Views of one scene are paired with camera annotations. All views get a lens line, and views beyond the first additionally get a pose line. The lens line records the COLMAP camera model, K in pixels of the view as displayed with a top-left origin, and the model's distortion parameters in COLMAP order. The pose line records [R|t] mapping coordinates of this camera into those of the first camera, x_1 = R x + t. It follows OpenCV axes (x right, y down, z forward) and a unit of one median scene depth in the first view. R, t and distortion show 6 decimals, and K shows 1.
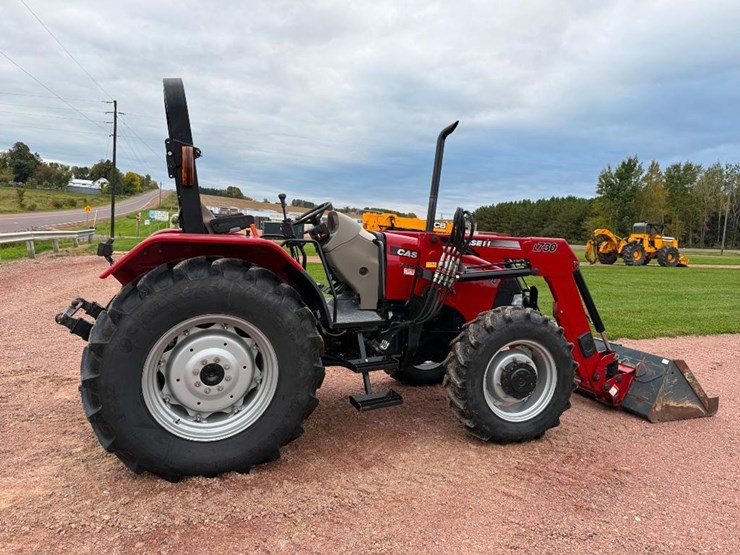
lens RADIAL K [[517.5, 0, 380.4], [0, 517.5, 277.0], [0, 0, 1]] dist [0.037870, -0.061181]
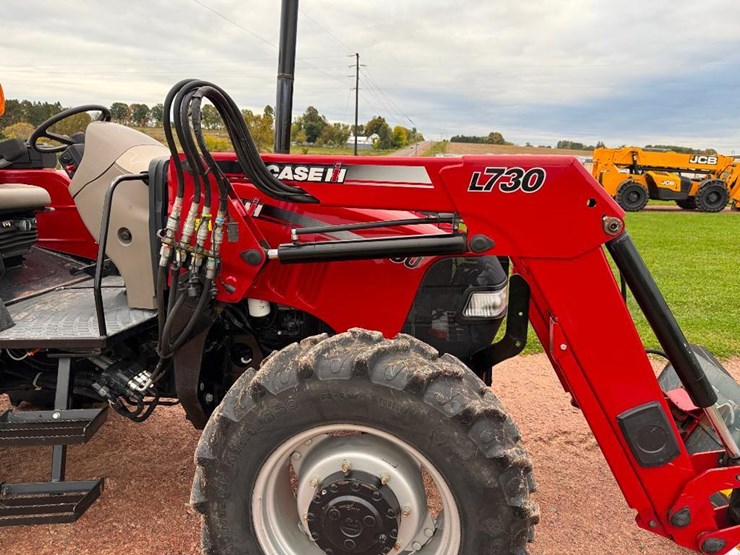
lens RADIAL K [[519.1, 0, 373.0], [0, 519.1, 283.5], [0, 0, 1]] dist [0.095228, -0.163619]
pose [[0.878683, 0.061554, -0.473421, 0.440801], [-0.009174, 0.993647, 0.112167, -0.025313], [0.477318, -0.094216, 0.873665, 0.647929]]
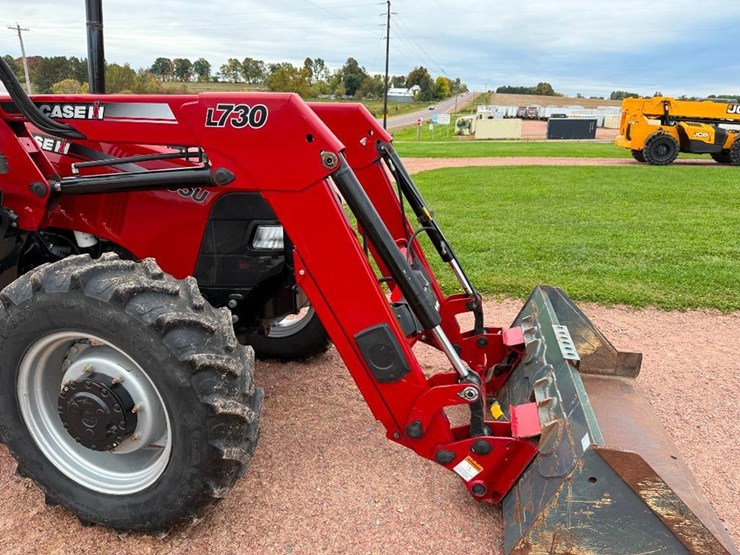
lens RADIAL K [[519.9, 0, 366.9], [0, 519.9, 282.2], [0, 0, 1]] dist [0.035910, -0.050732]
pose [[0.833647, 0.116397, -0.539893, 0.681792], [-0.011914, 0.981102, 0.193122, -0.009417], [0.552170, -0.154563, 0.819279, 0.740727]]
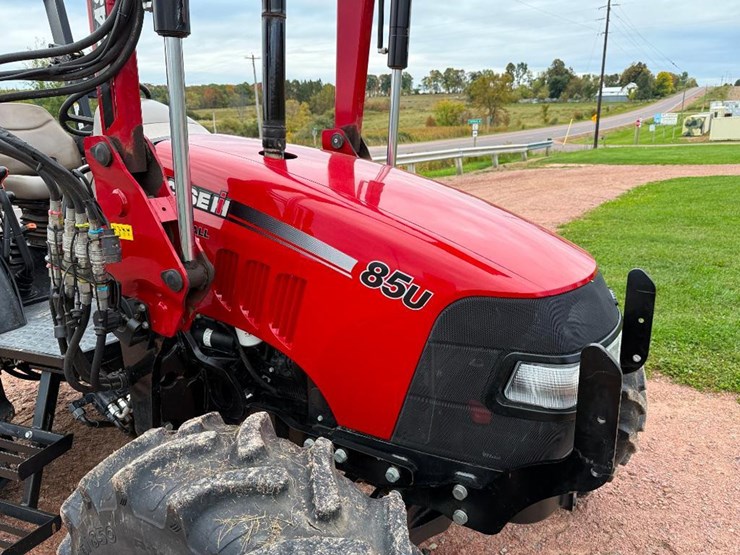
lens RADIAL K [[522.5, 0, 365.5], [0, 522.5, 277.0], [0, 0, 1]] dist [0.047350, -0.072296]
pose [[0.585117, 0.144573, -0.797958, 0.458091], [-0.008650, 0.985037, 0.172125, -0.053990], [0.810903, -0.093811, 0.577613, 0.903950]]
